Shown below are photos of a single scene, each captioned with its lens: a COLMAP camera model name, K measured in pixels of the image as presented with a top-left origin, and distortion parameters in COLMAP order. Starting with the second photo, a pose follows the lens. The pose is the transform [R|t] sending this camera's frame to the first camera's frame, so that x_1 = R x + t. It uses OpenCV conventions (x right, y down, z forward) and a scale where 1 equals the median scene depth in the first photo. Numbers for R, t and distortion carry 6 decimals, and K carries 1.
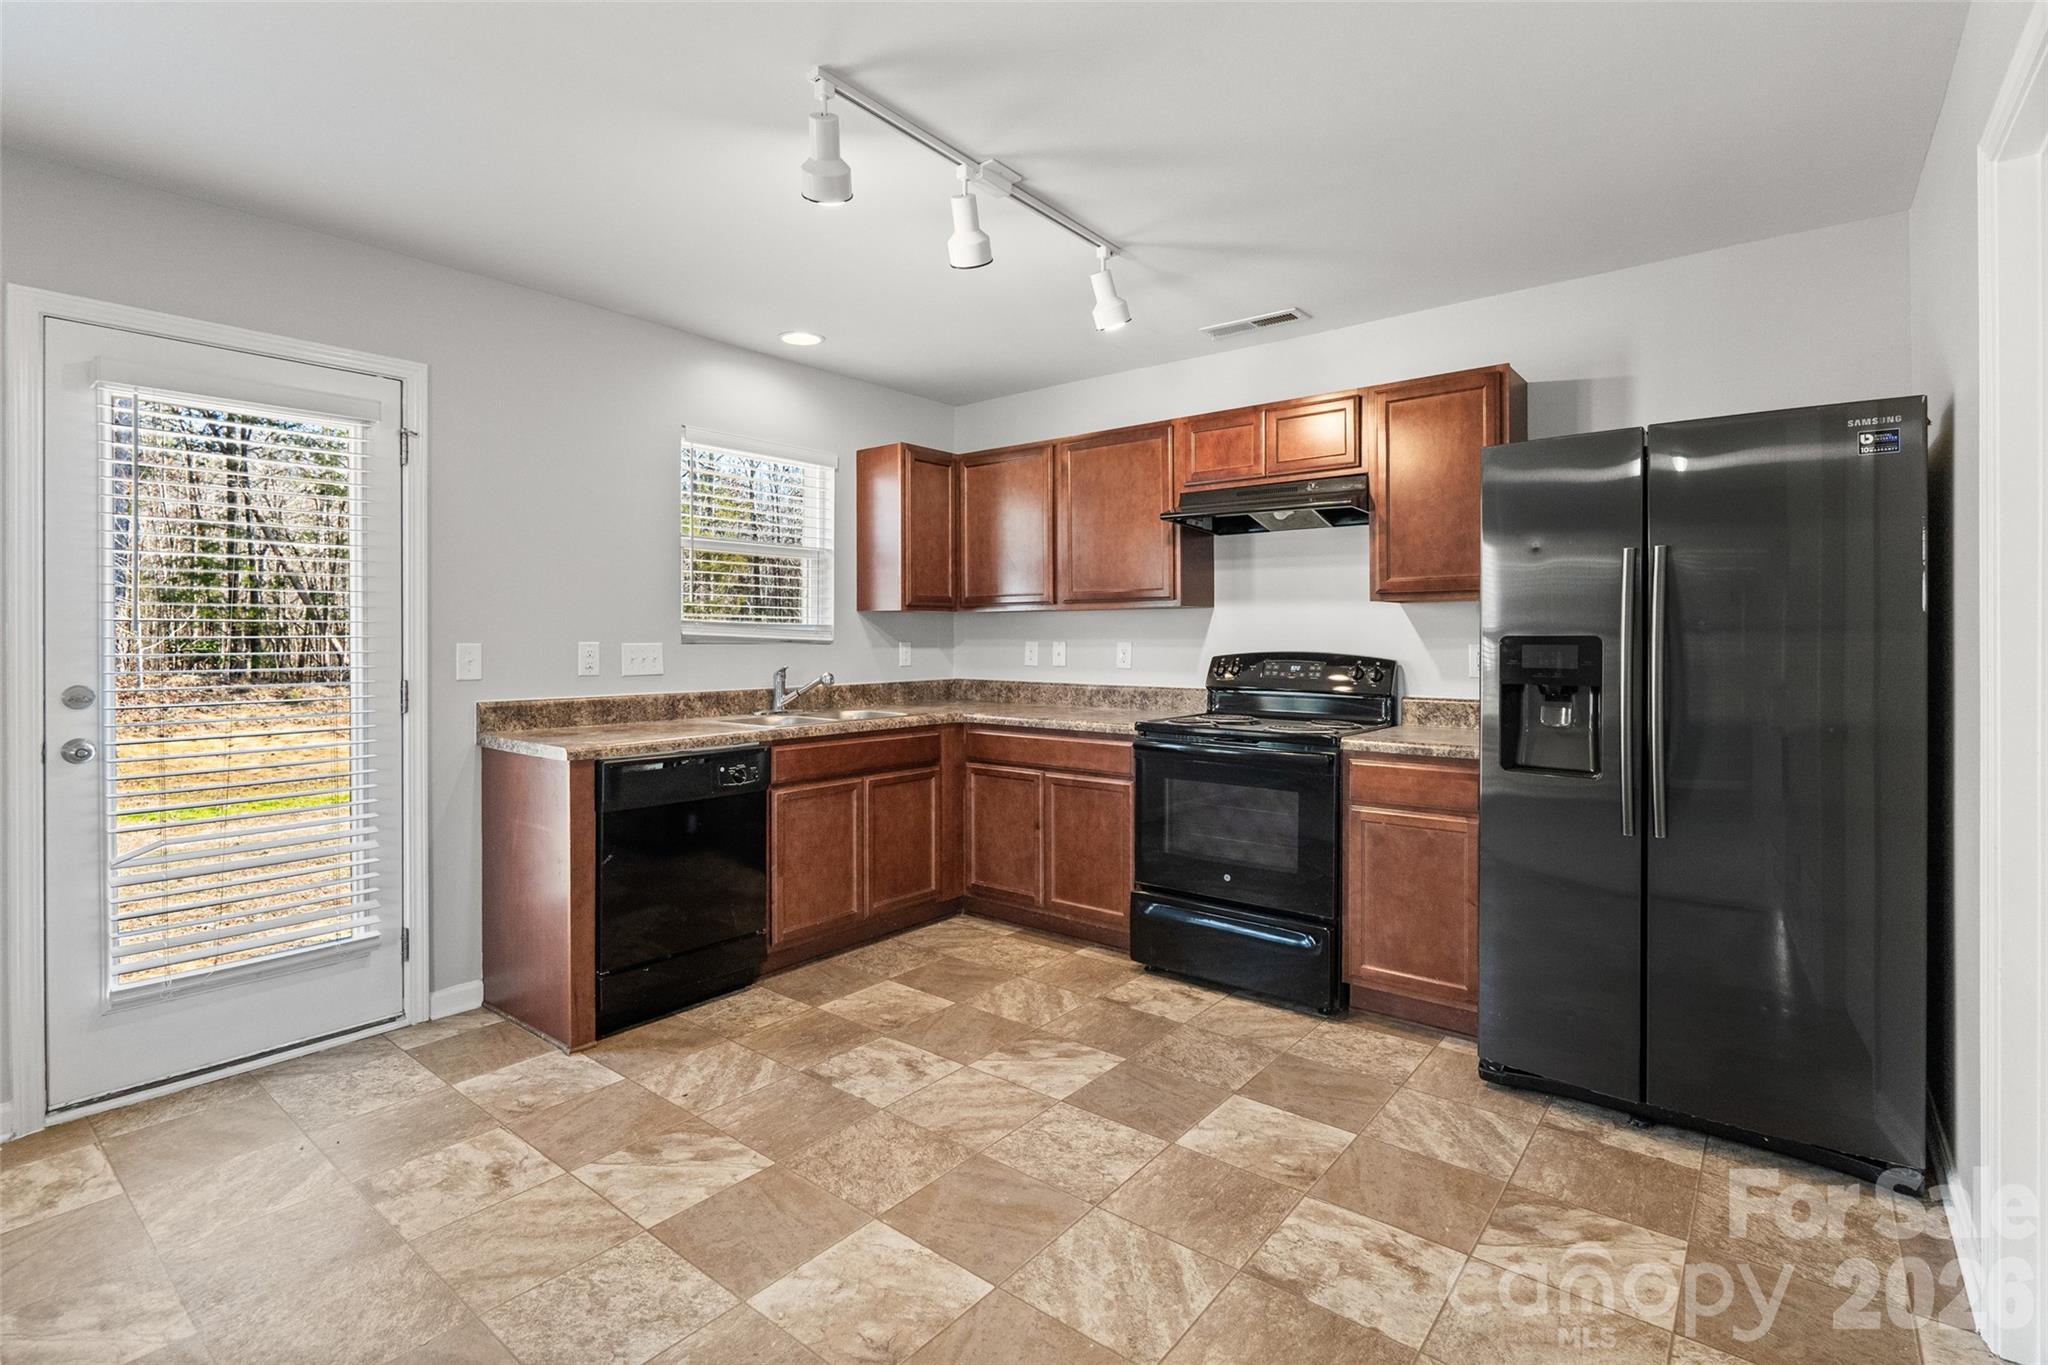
lens RADIAL K [[950.2, 0, 1023.9], [0, 950.2, 640.2], [0, 0, 1]] dist [-0.000863, -0.000087]
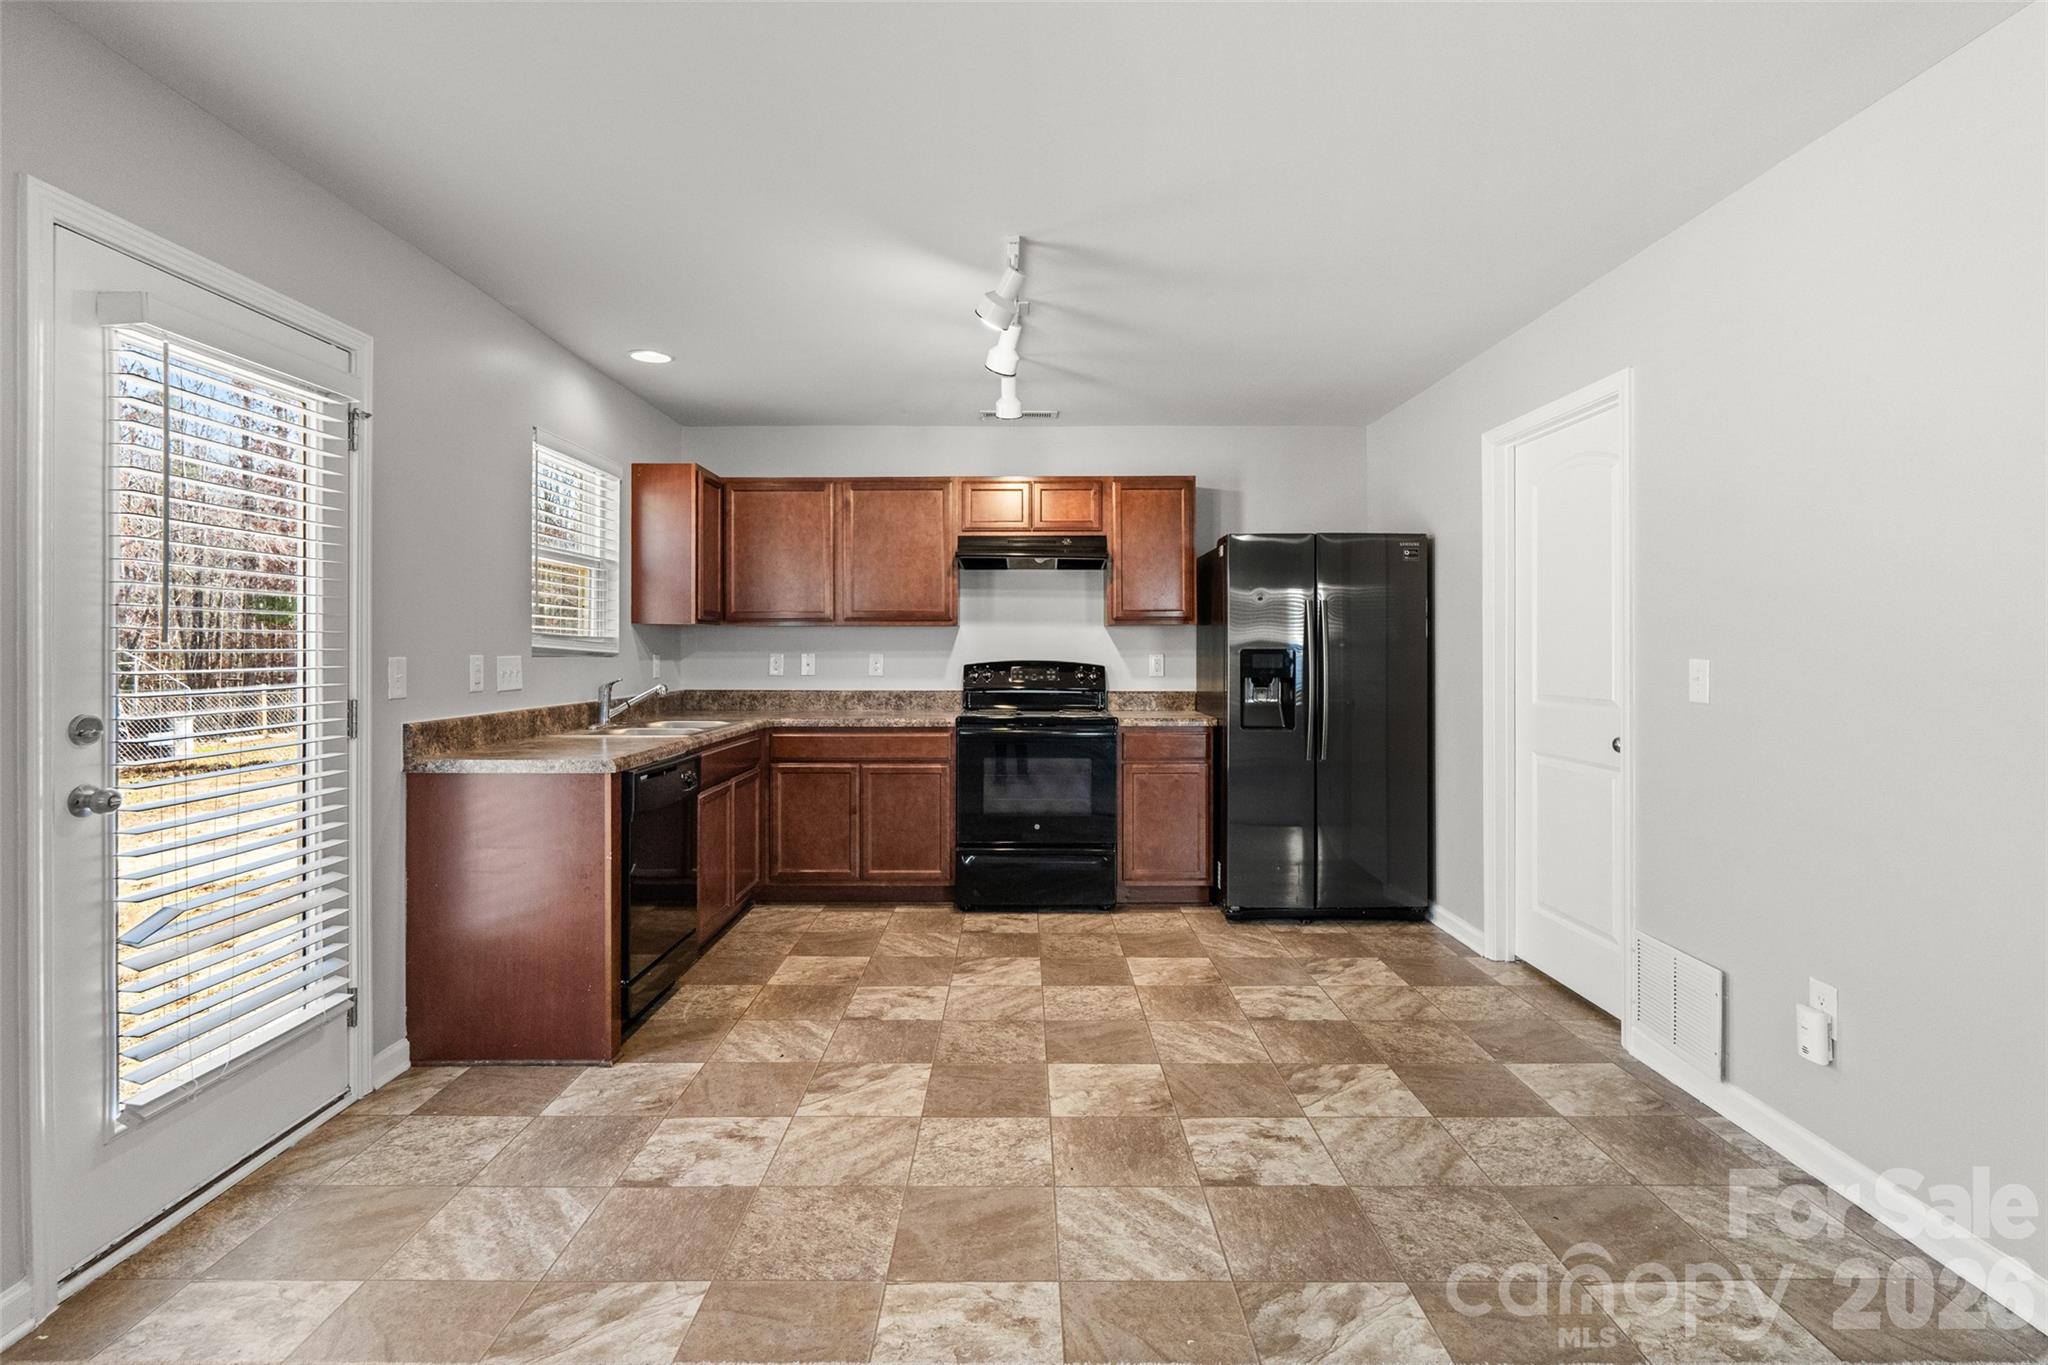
lens RADIAL K [[941.9, 0, 1022.8], [0, 941.9, 647.7], [0, 0, 1]] dist [0.001097, 0.000265]
pose [[0.782778, 0.000807, 0.622301, -0.652225], [0.001924, 0.999991, -0.003717, -0.001015], [-0.622298, 0.004106, 0.782769, -0.044293]]
